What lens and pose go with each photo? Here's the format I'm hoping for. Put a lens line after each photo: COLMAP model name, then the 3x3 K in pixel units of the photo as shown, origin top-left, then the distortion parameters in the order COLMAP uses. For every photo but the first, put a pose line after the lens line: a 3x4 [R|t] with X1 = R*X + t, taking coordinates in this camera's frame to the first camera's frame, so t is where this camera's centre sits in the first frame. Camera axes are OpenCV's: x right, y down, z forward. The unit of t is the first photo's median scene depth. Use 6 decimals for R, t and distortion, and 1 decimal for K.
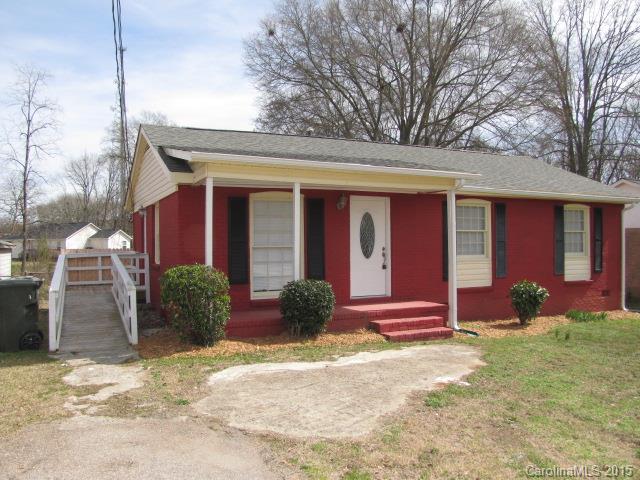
lens RADIAL K [[533.5, 0, 320.0], [0, 533.5, 240.0], [0, 0, 1]] dist [-0.086855, 0.001440]
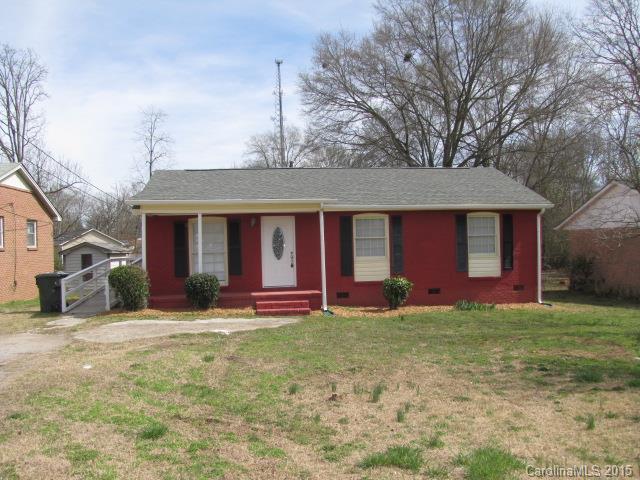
lens RADIAL K [[533.5, 0, 320.0], [0, 533.5, 240.0], [0, 0, 1]] dist [-0.086855, 0.001440]
pose [[0.951124, -0.017170, -0.308330, 0.517343], [0.018950, 0.999817, 0.002778, -0.016021], [0.308226, -0.008485, 0.951275, -0.259981]]
